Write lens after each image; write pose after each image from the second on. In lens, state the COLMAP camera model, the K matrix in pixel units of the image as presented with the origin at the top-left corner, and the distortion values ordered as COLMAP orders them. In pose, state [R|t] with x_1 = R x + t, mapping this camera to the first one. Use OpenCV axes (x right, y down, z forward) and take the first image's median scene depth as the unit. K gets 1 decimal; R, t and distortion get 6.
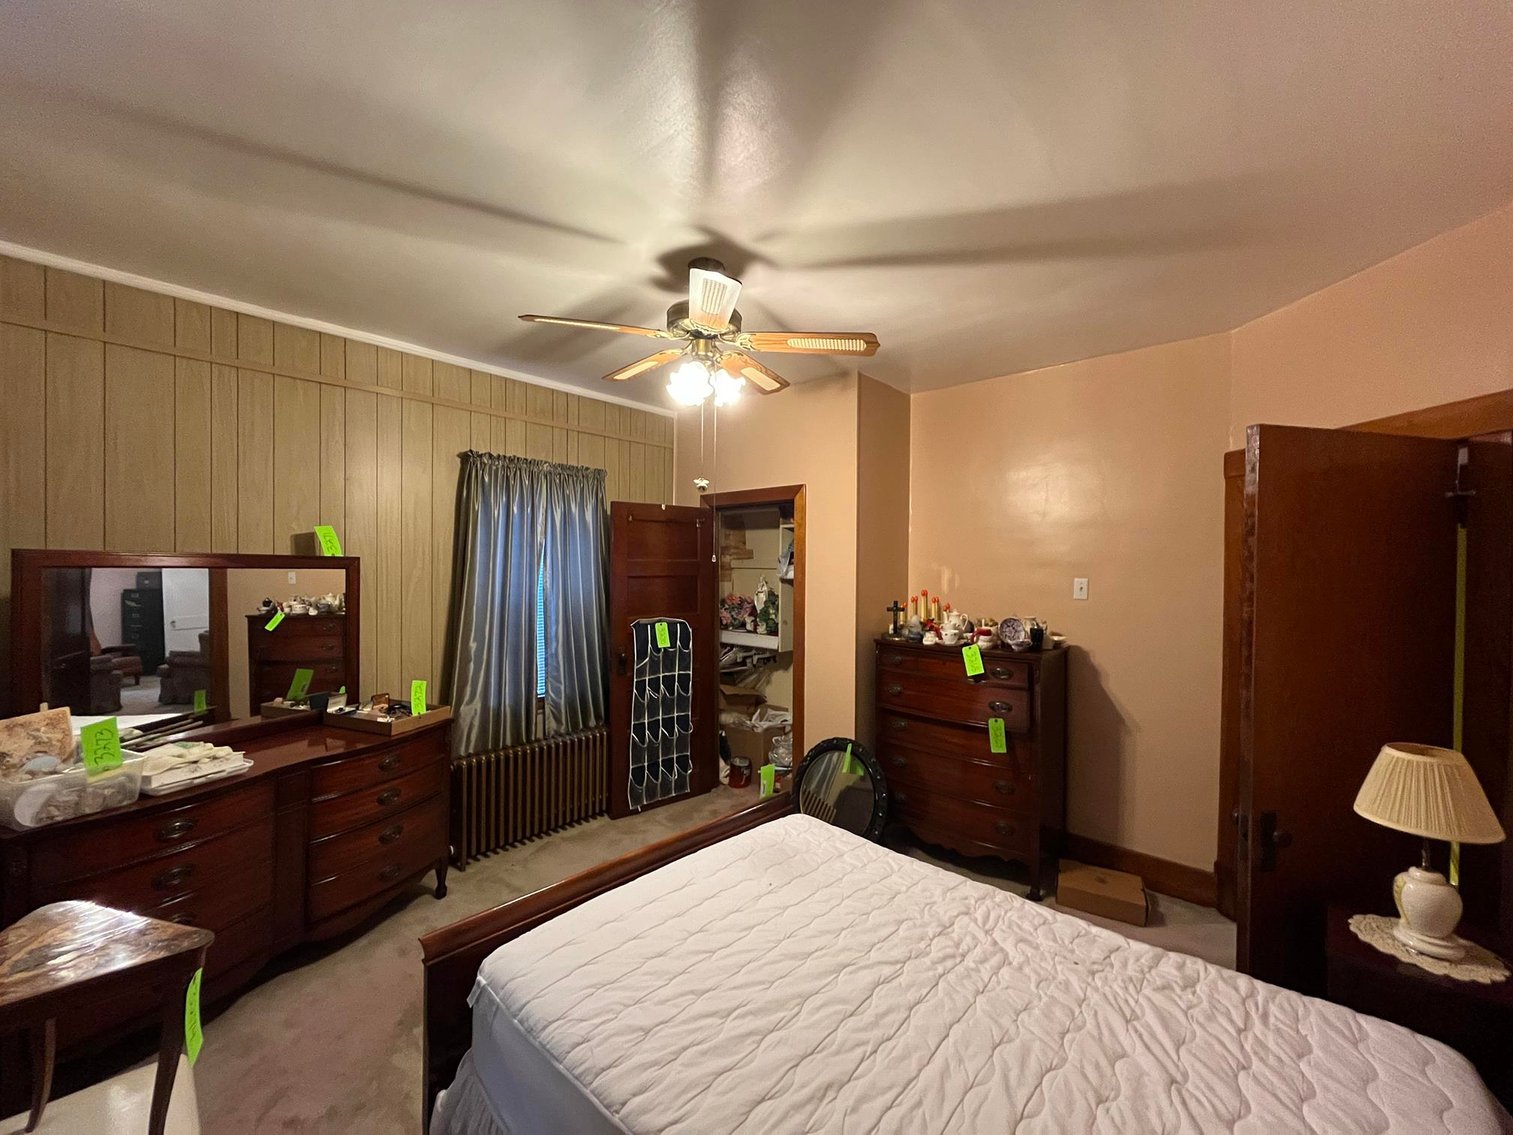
lens RADIAL K [[609.1, 0, 757.0], [0, 609.1, 568.1], [0, 0, 1]] dist [-0.005416, -0.000383]
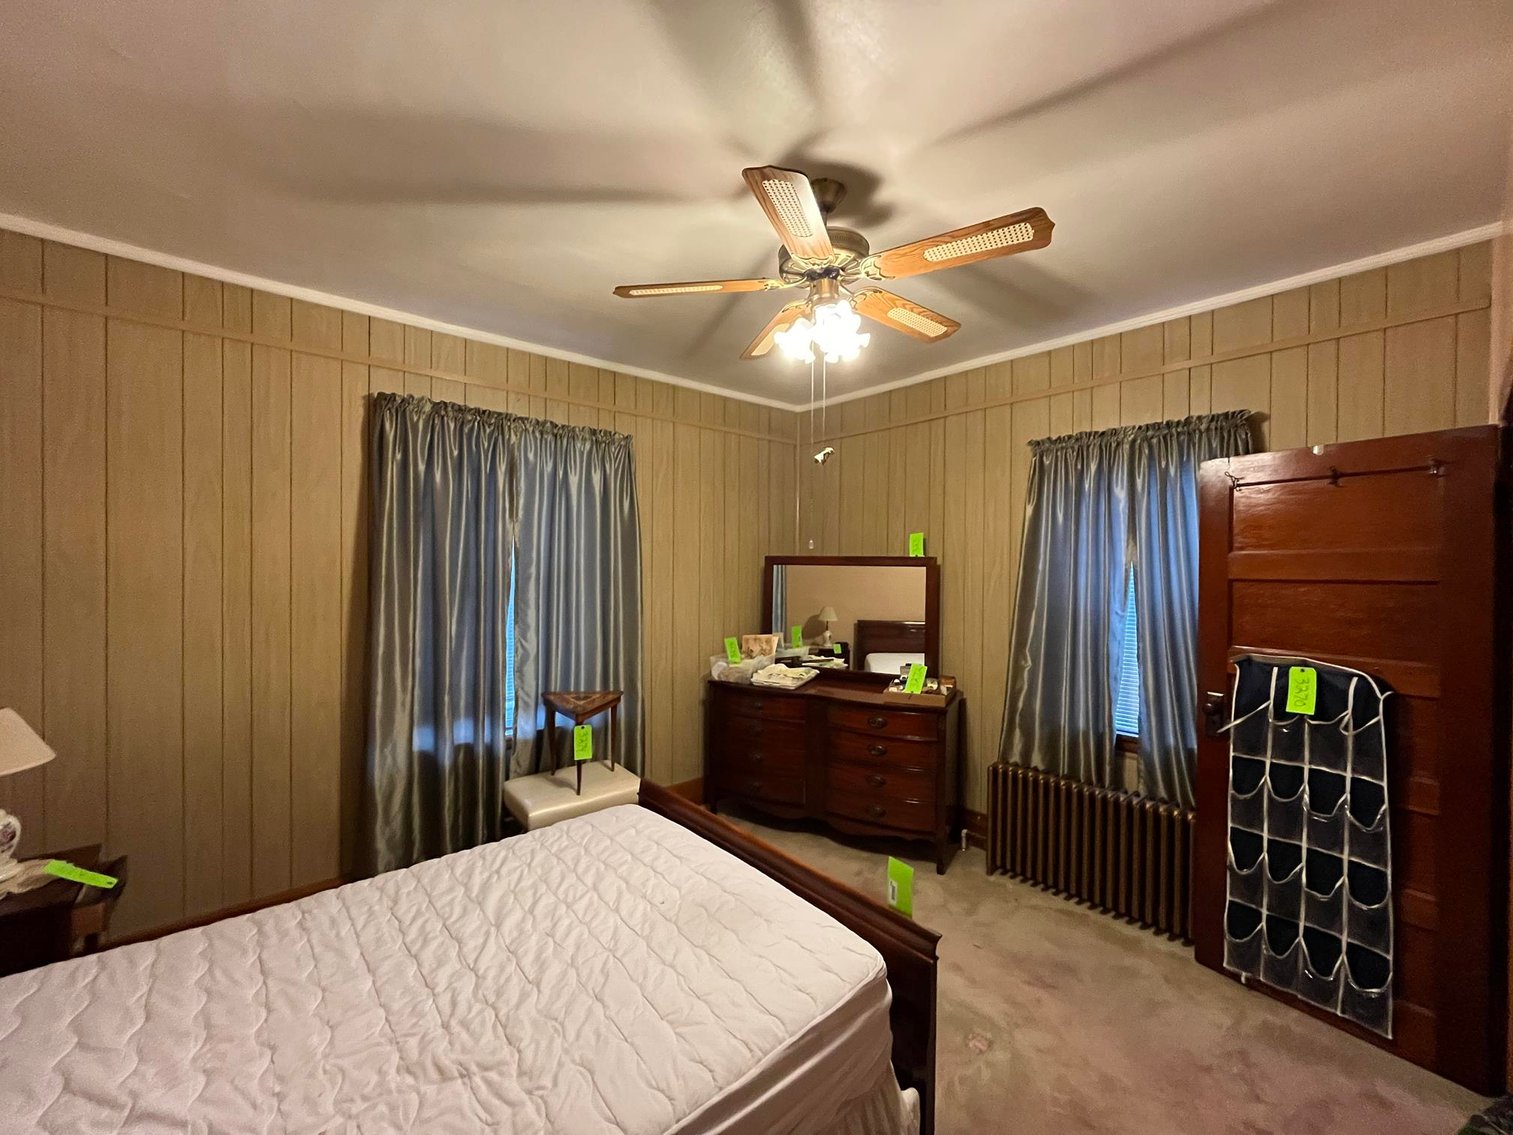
lens RADIAL K [[609.1, 0, 757.3], [0, 609.1, 569.6], [0, 0, 1]] dist [-0.005416, -0.000383]
pose [[-0.109419, -0.006933, -0.993971, 0.490414], [-0.015693, 0.999863, -0.005247, 0.015391], [0.993872, 0.015024, -0.109513, 0.665858]]
